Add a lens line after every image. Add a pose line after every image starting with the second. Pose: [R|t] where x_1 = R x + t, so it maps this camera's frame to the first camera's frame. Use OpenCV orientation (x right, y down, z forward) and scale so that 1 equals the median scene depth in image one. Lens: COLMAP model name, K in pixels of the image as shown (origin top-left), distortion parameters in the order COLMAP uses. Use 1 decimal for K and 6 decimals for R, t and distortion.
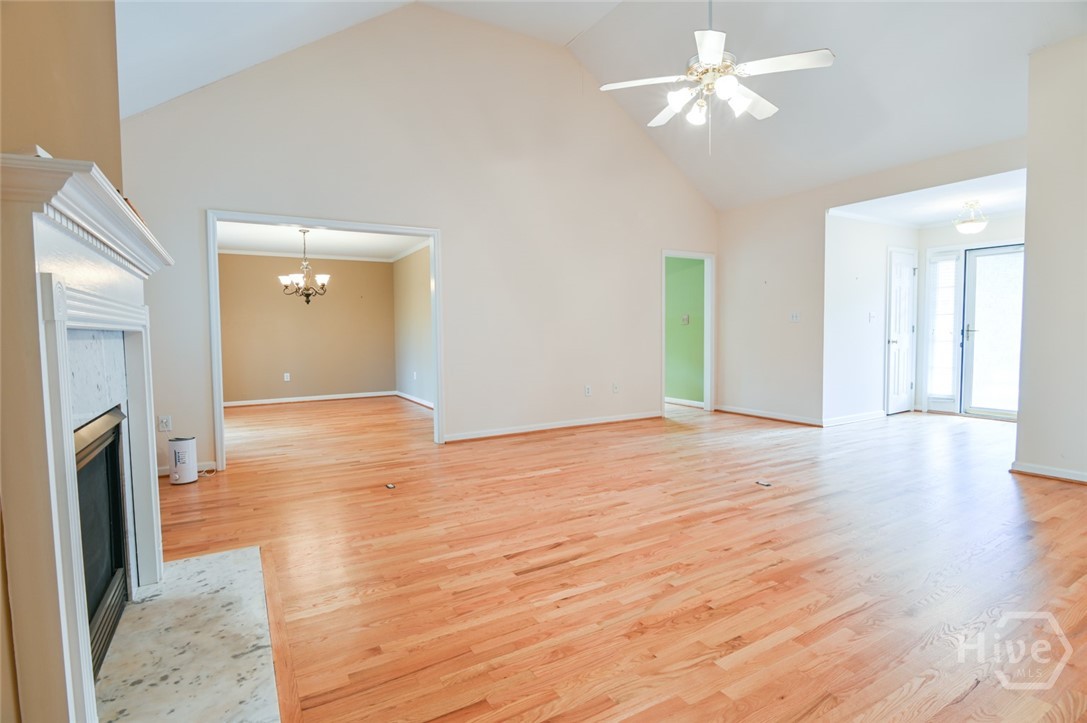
lens RADIAL K [[535.8, 0, 544.9], [0, 535.8, 359.5], [0, 0, 1]] dist [-0.008897, -0.001388]
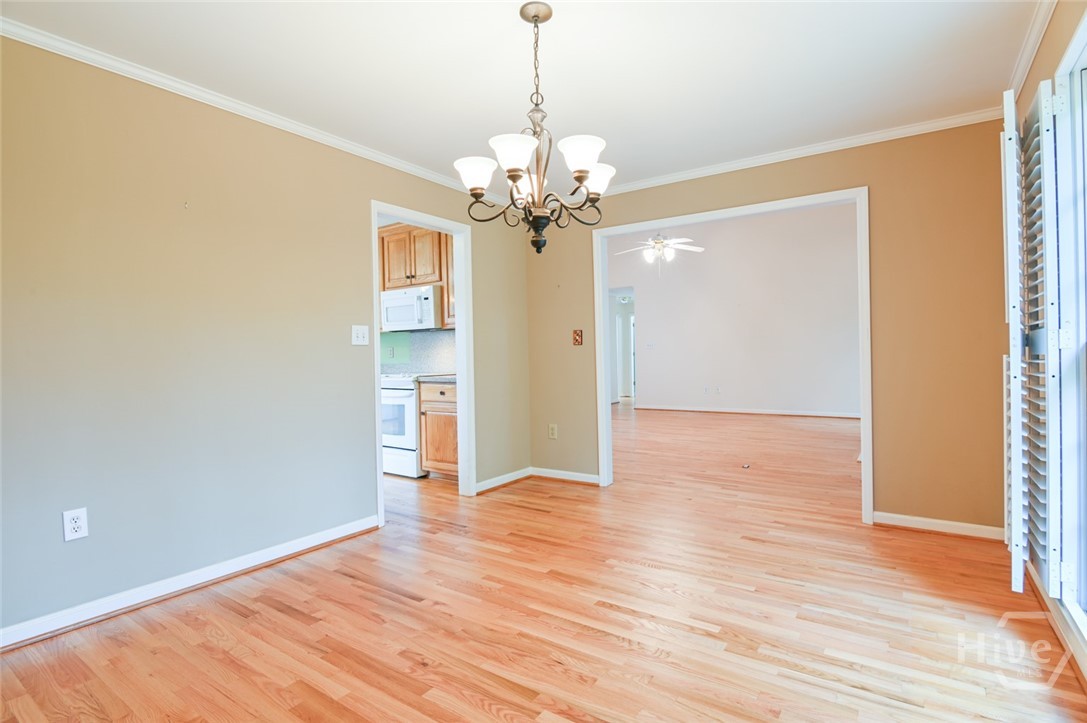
lens RADIAL K [[532.1, 0, 543.5], [0, 532.1, 361.5], [0, 0, 1]] dist [-0.019081, -0.000982]
pose [[-0.421989, 0.009152, 0.906555, -1.413564], [0.069659, 0.997320, 0.022357, -0.095647], [-0.903921, 0.072584, -0.421495, 2.223773]]
